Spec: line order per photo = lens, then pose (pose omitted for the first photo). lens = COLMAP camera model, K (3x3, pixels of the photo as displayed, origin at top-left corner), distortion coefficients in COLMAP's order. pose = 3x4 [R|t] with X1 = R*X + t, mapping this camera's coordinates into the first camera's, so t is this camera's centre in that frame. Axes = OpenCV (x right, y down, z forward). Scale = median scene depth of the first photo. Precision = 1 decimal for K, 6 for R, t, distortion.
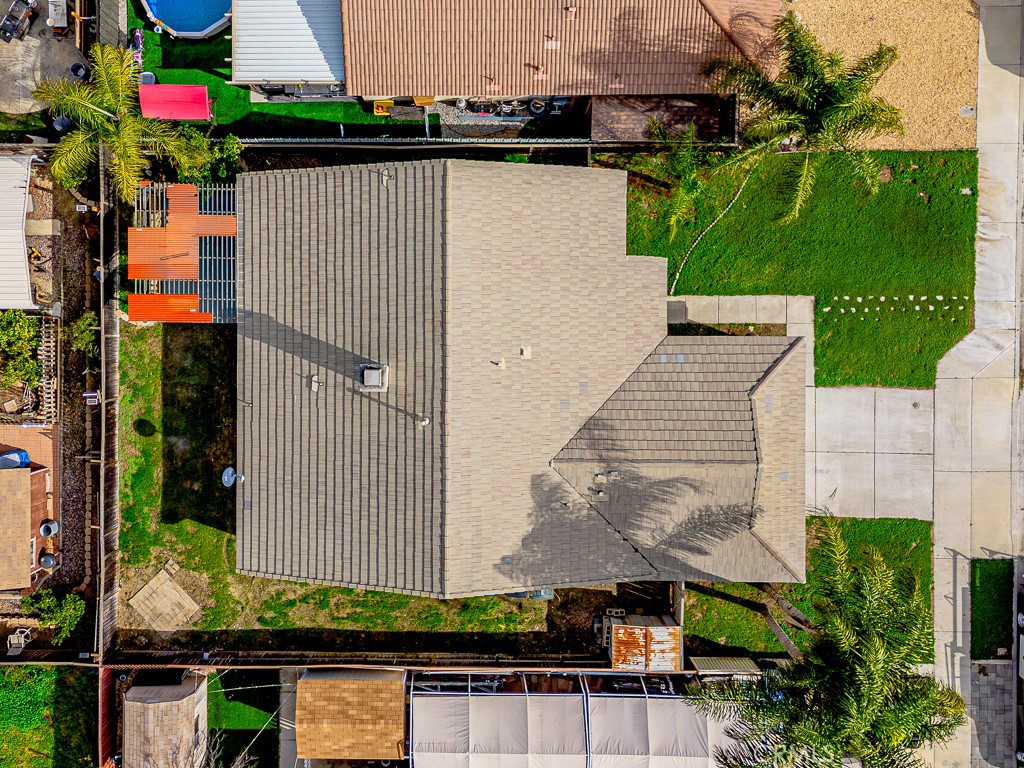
lens RADIAL K [[760.0, 0, 514.9], [0, 760.0, 386.6], [0, 0, 1]] dist [0.059932, -0.038301]
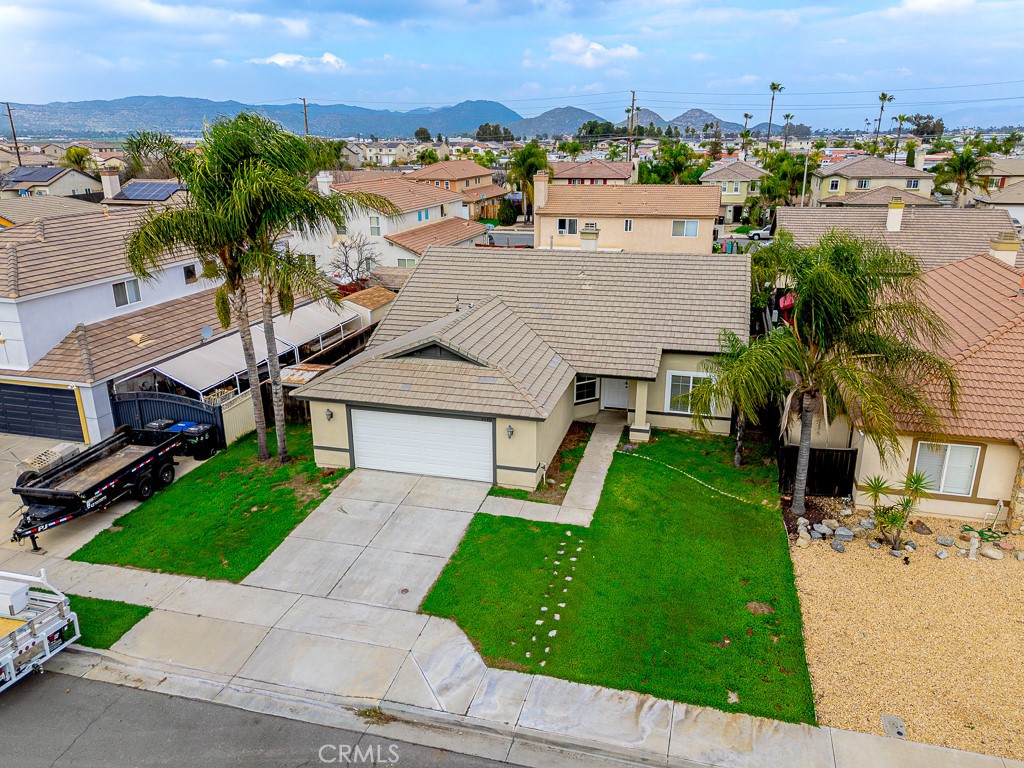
lens RADIAL K [[760.0, 0, 504.5], [0, 760.0, 381.5], [0, 0, 1]] dist [0.059932, -0.038301]
pose [[-0.269320, 0.328698, -0.905221, 1.047043], [-0.962901, -0.075325, 0.259130, -0.221272], [0.016990, 0.941427, 0.336790, 0.605441]]
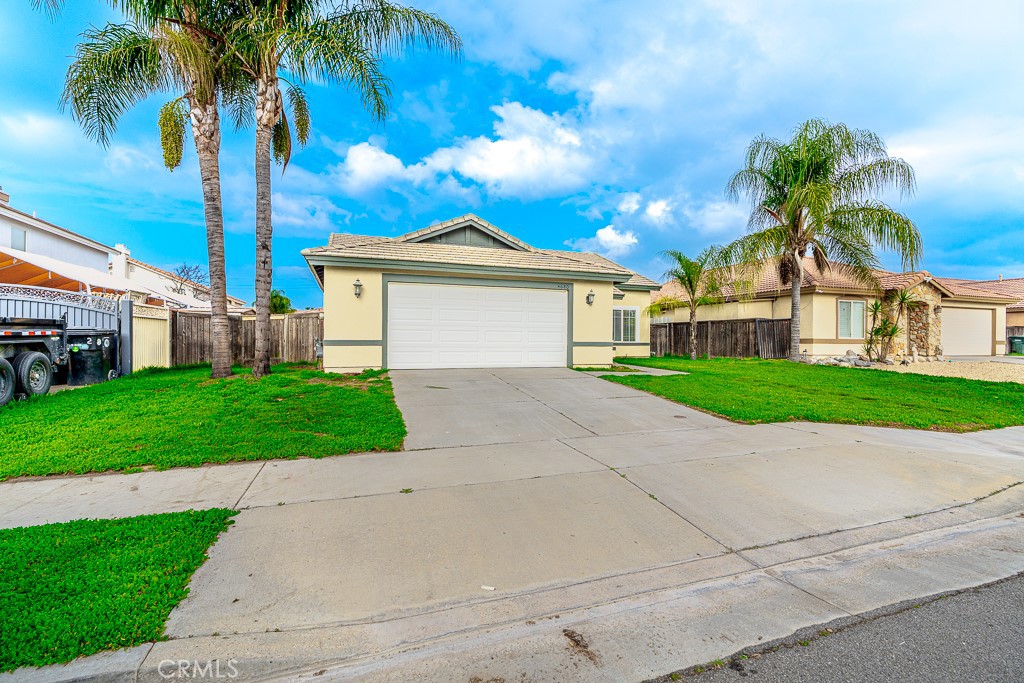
lens RADIAL K [[464.0, 0, 513.4], [0, 464.0, 343.0], [0, 0, 1]] dist [-0.010521, 0.003247]
pose [[0.333874, 0.034702, -0.941979, 0.730422], [-0.942490, -0.004156, -0.334209, 0.195572], [-0.015512, 0.999389, 0.031319, 0.957106]]
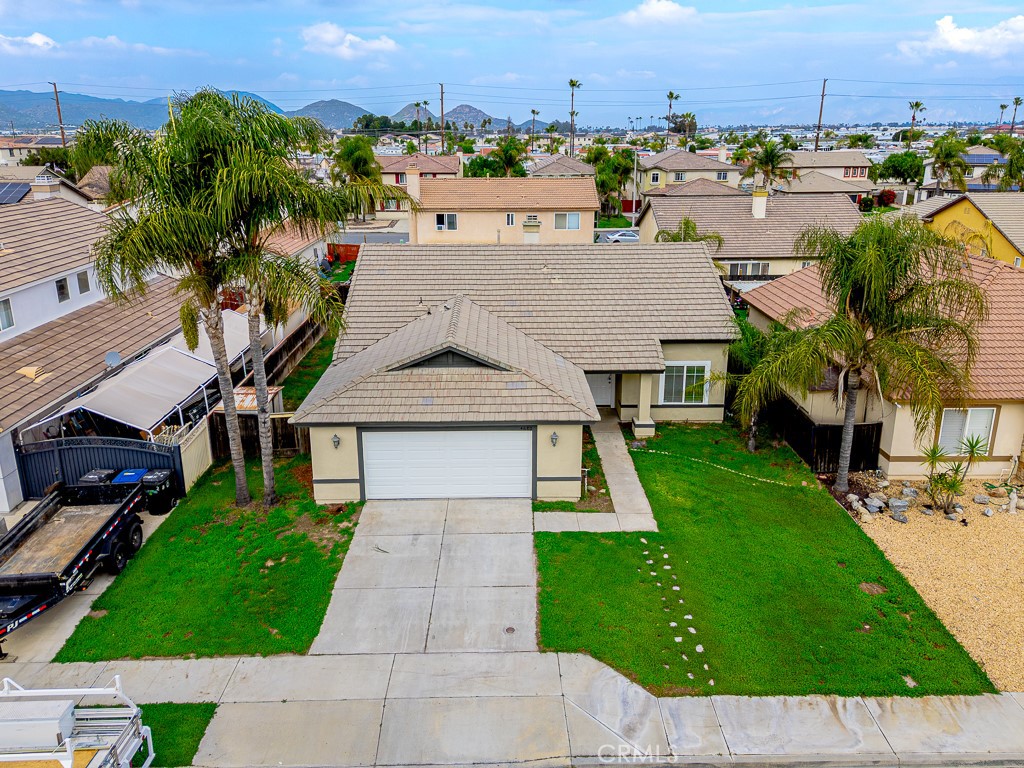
lens RADIAL K [[799.0, 0, 505.9], [0, 799.0, 362.1], [0, 0, 1]] dist [0.065277, -0.048692]
pose [[0.011295, 0.310449, -0.950523, 1.049623], [-0.999925, 0.007977, -0.009277, 0.031275], [0.004702, 0.950557, 0.310515, 0.613849]]
